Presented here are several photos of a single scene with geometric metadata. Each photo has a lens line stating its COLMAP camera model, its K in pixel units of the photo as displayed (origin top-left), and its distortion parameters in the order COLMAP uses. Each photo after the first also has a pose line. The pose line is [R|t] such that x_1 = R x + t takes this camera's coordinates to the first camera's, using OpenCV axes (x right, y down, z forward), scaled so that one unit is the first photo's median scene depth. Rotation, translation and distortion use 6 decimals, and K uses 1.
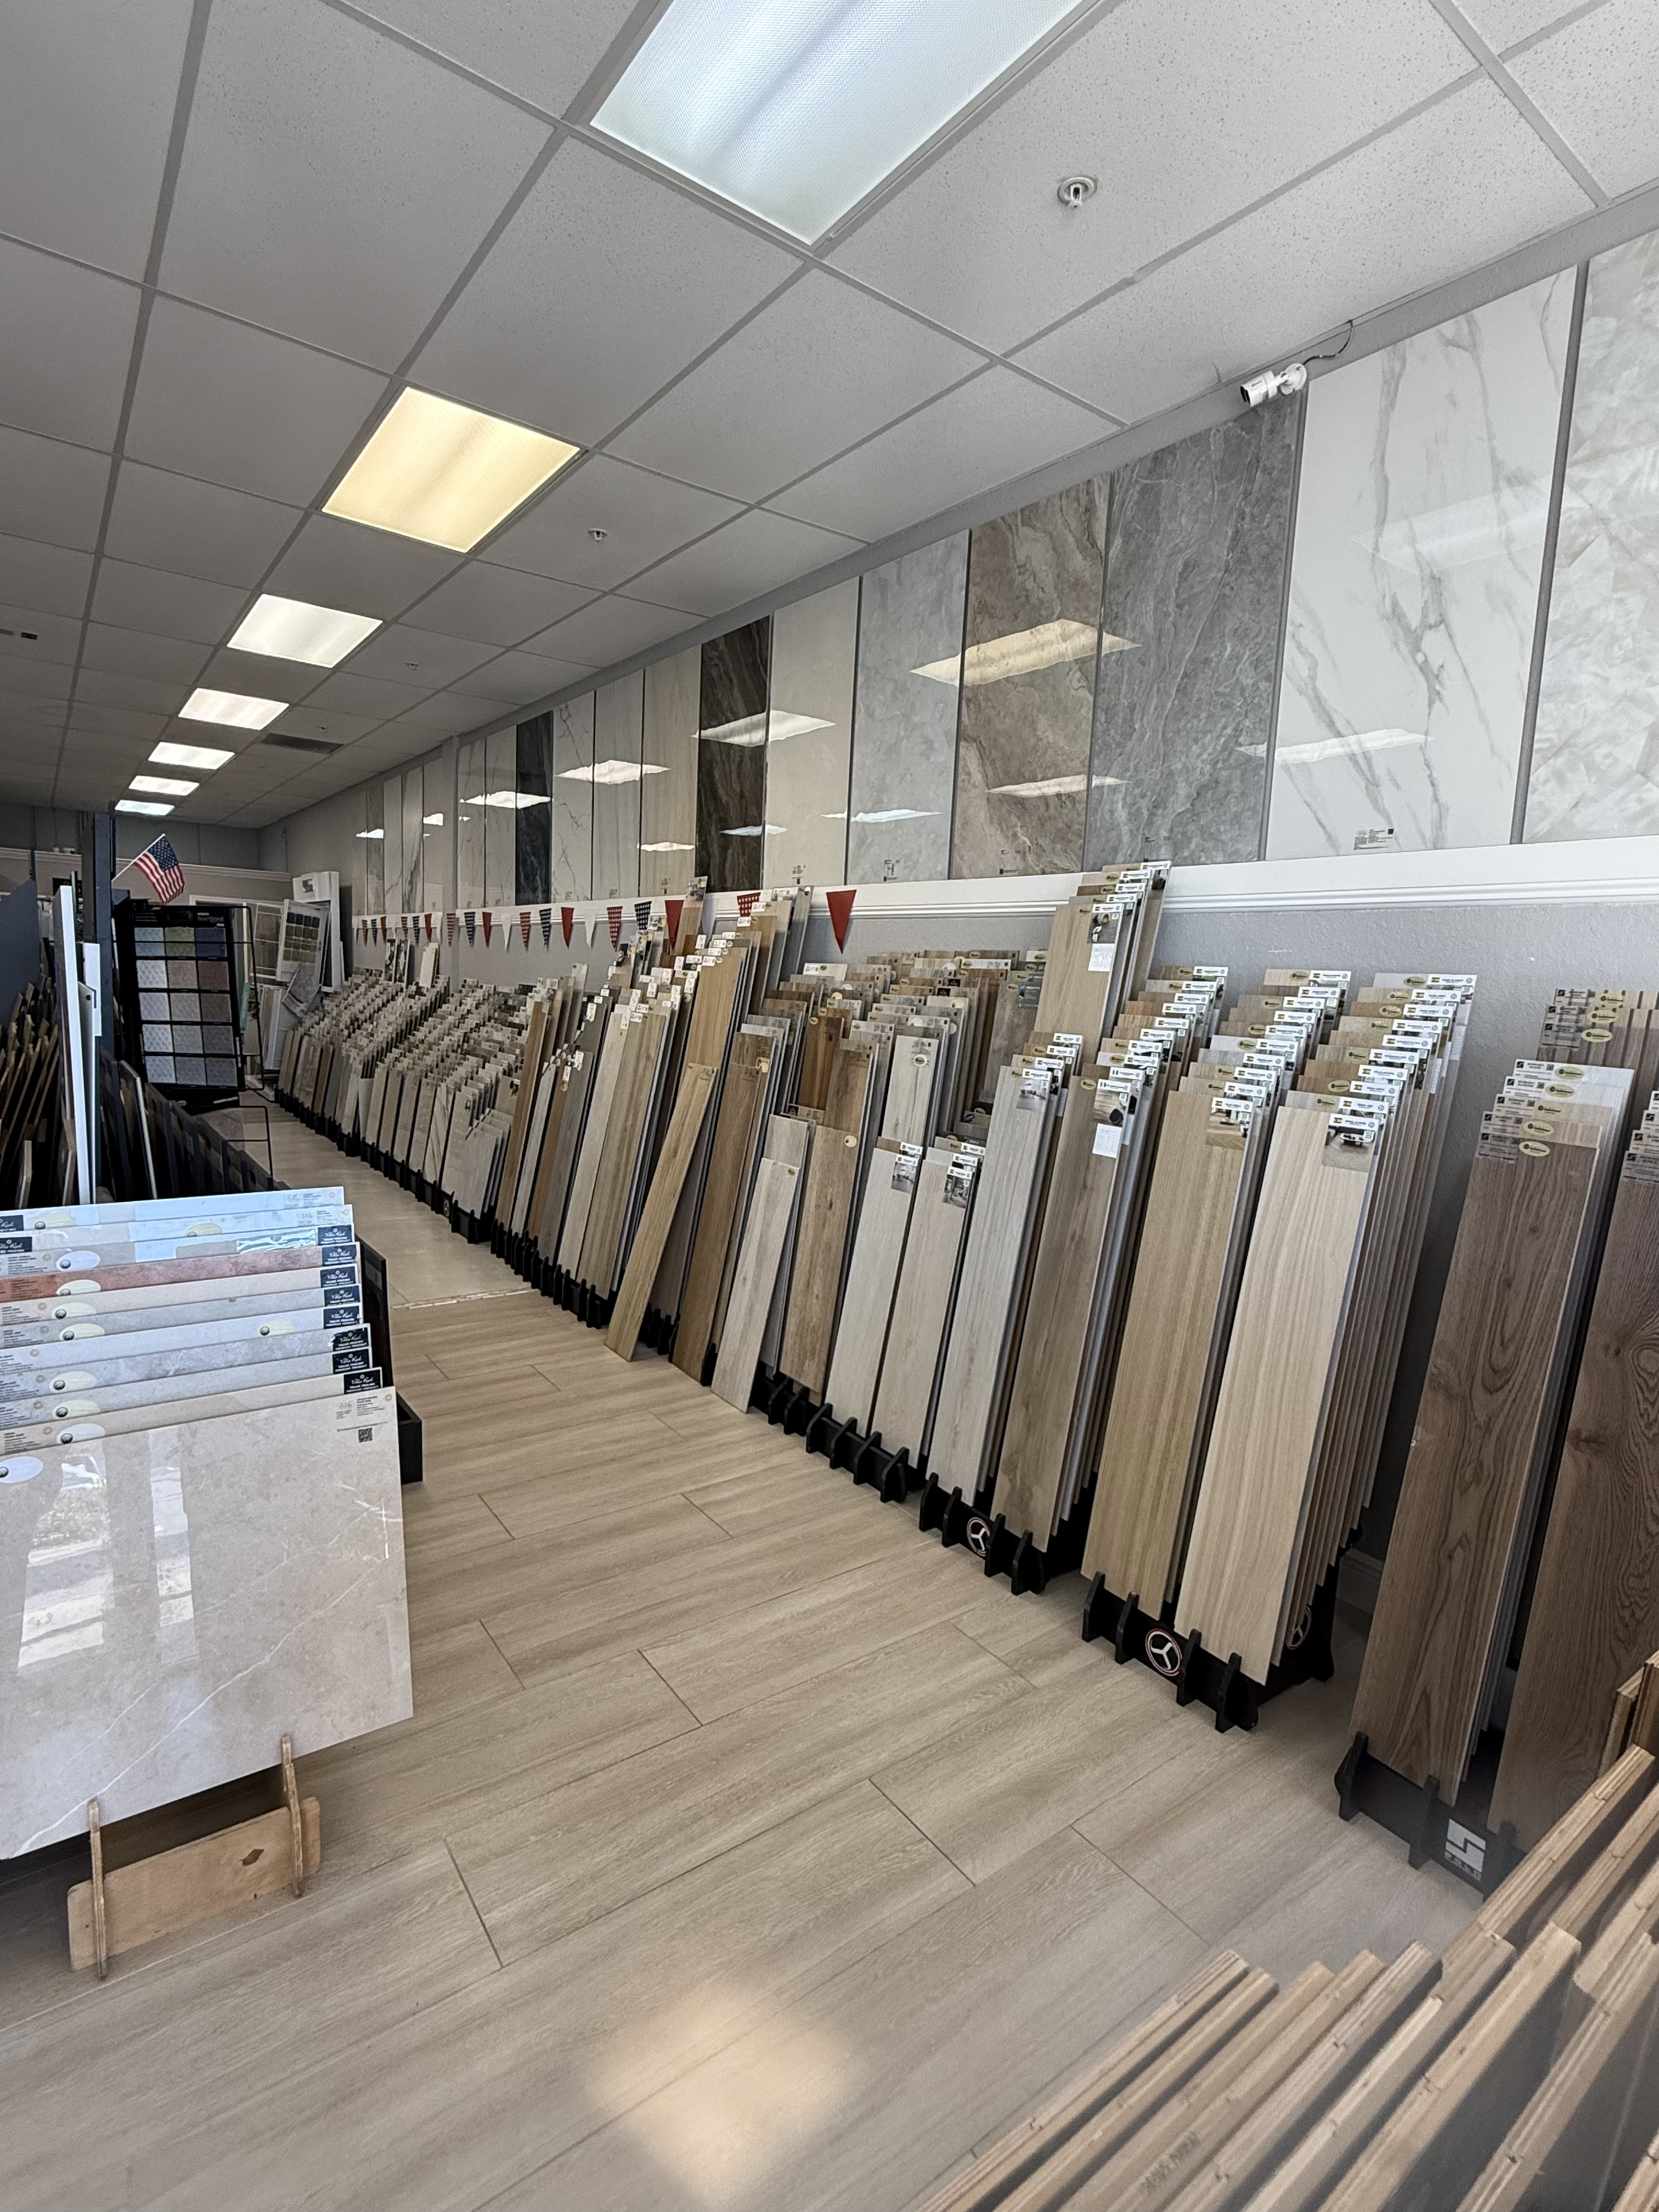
lens RADIAL K [[1077.2, 0, 829.5], [0, 1077.2, 1106.0], [0, 0, 1]] dist [0.047362, 0.000092]
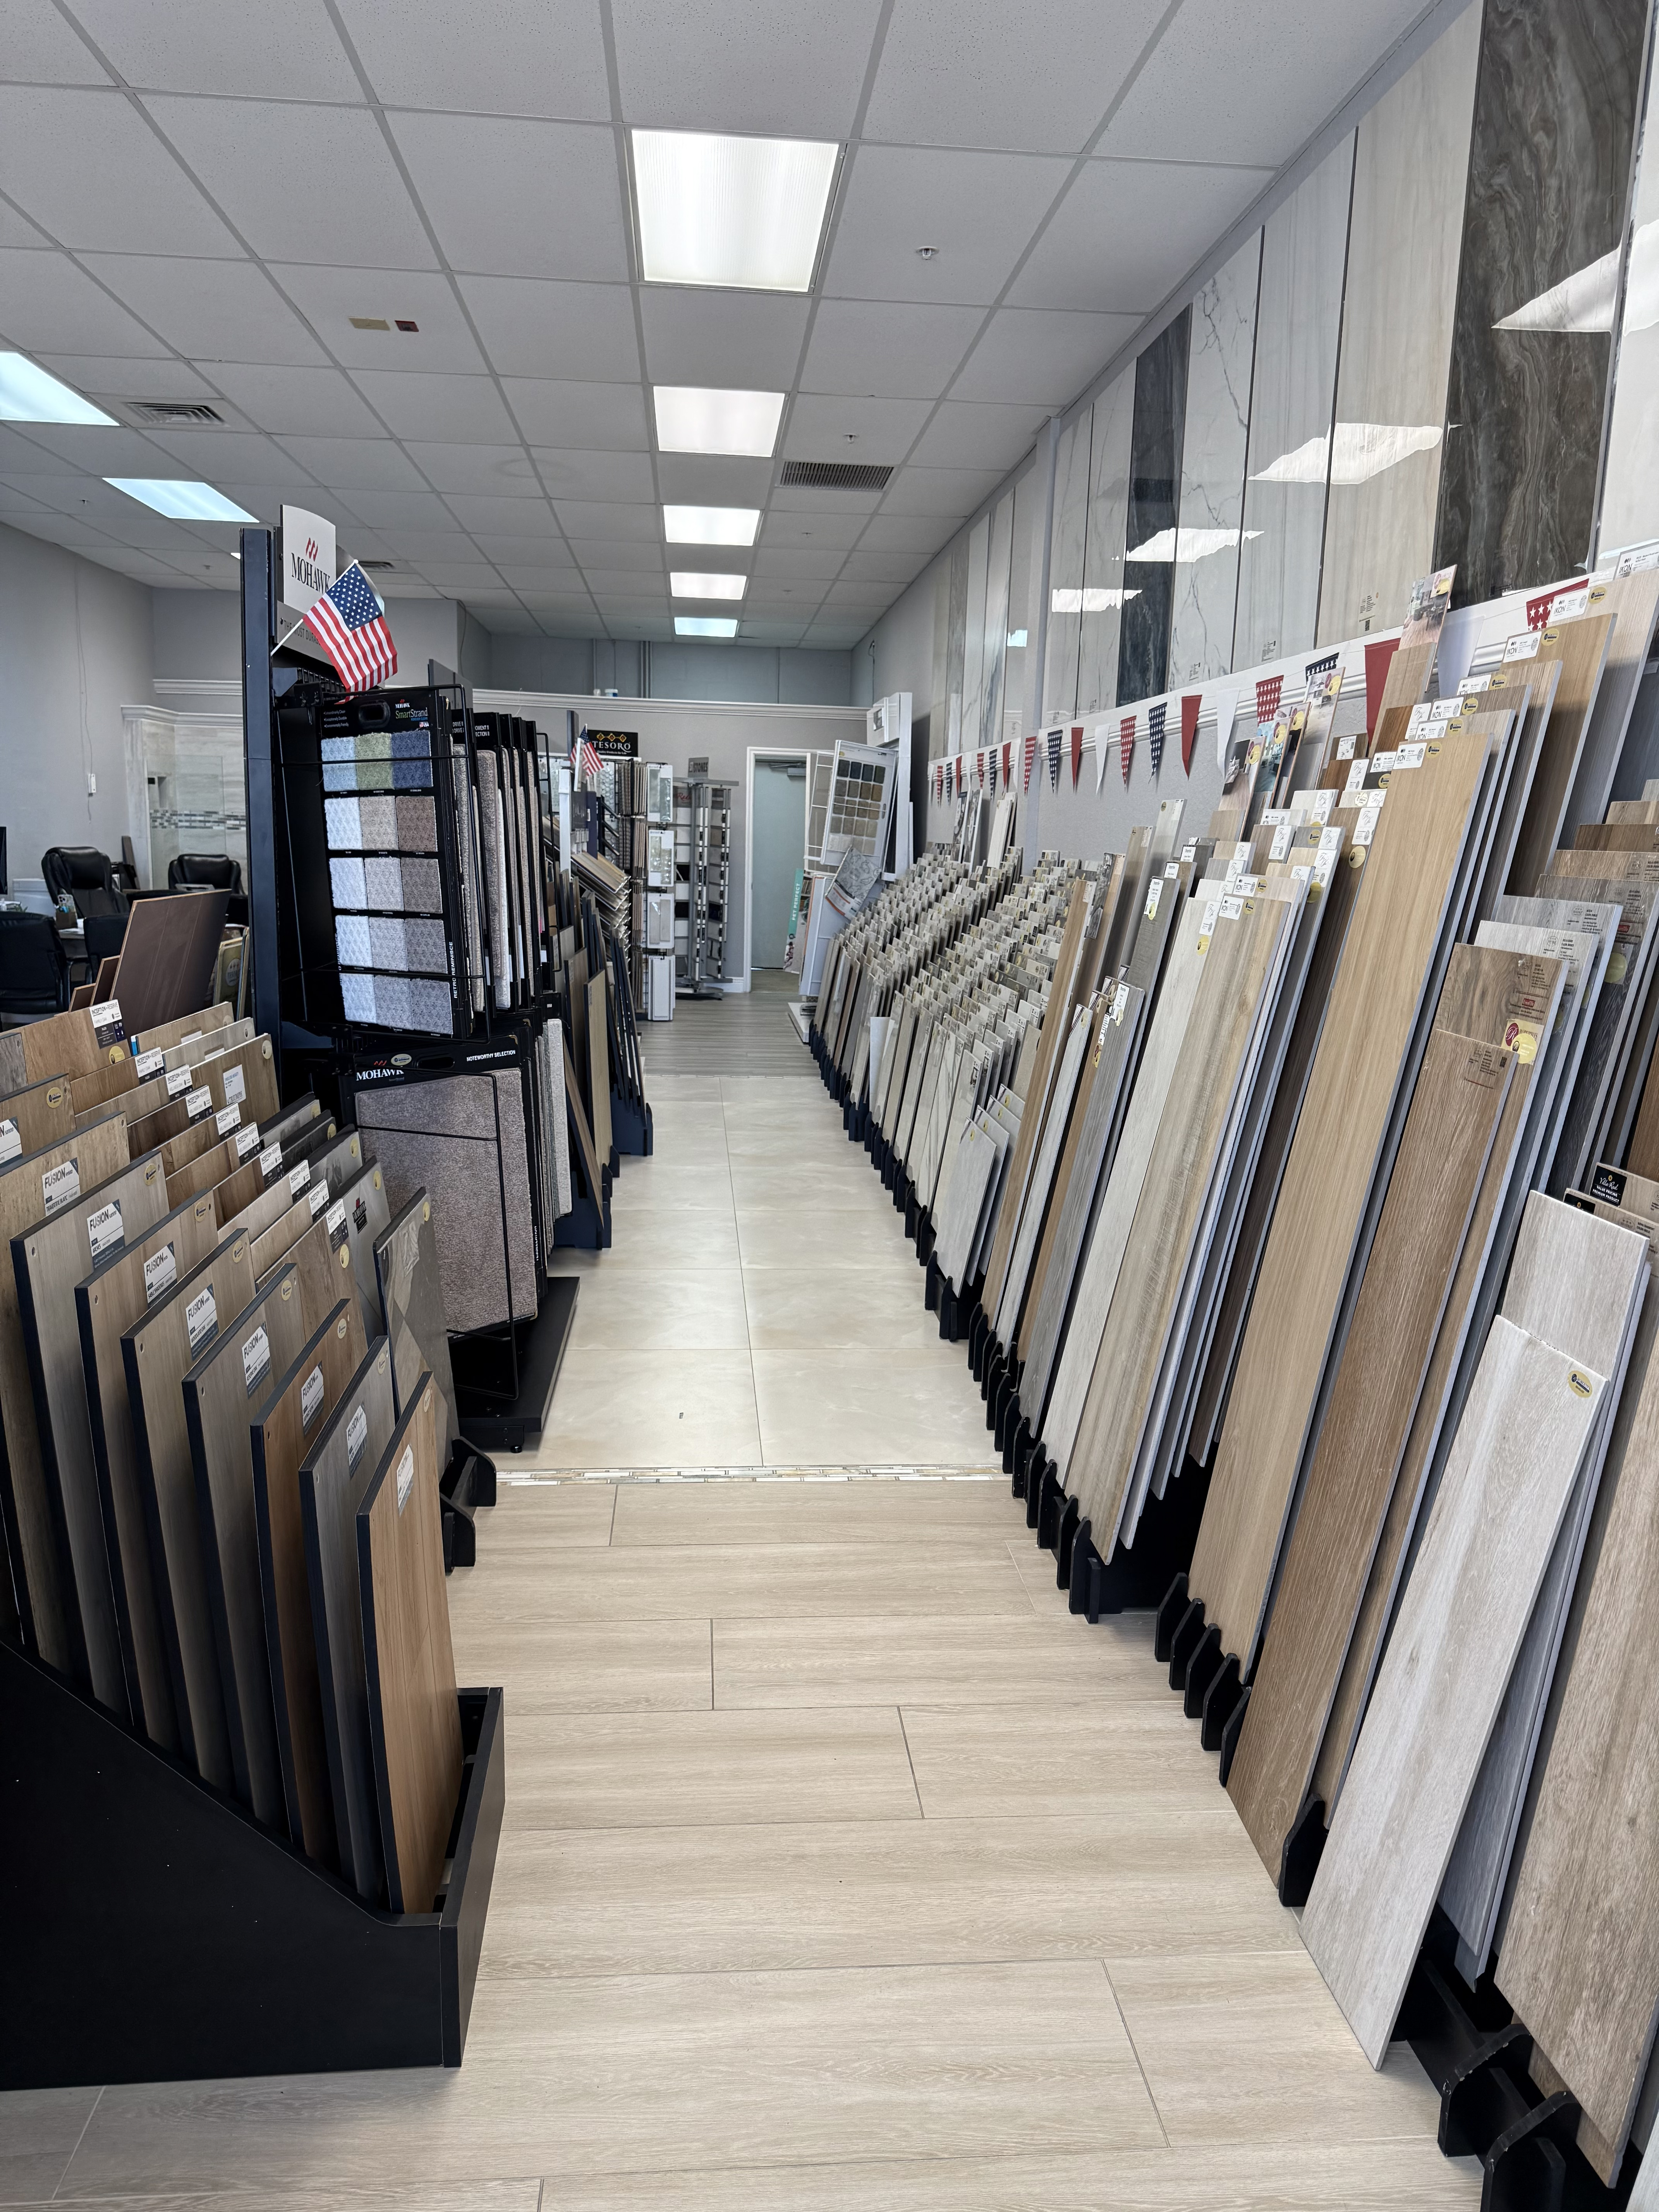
lens RADIAL K [[1560.0, 0, 831.8], [0, 1560.0, 1117.9], [0, 0, 1]] dist [0.066160, -0.077215]
pose [[0.854809, 0.071904, -0.513937, 0.007934], [-0.051406, 0.997216, 0.054017, -0.025141], [0.516390, -0.019755, 0.856126, 0.392796]]
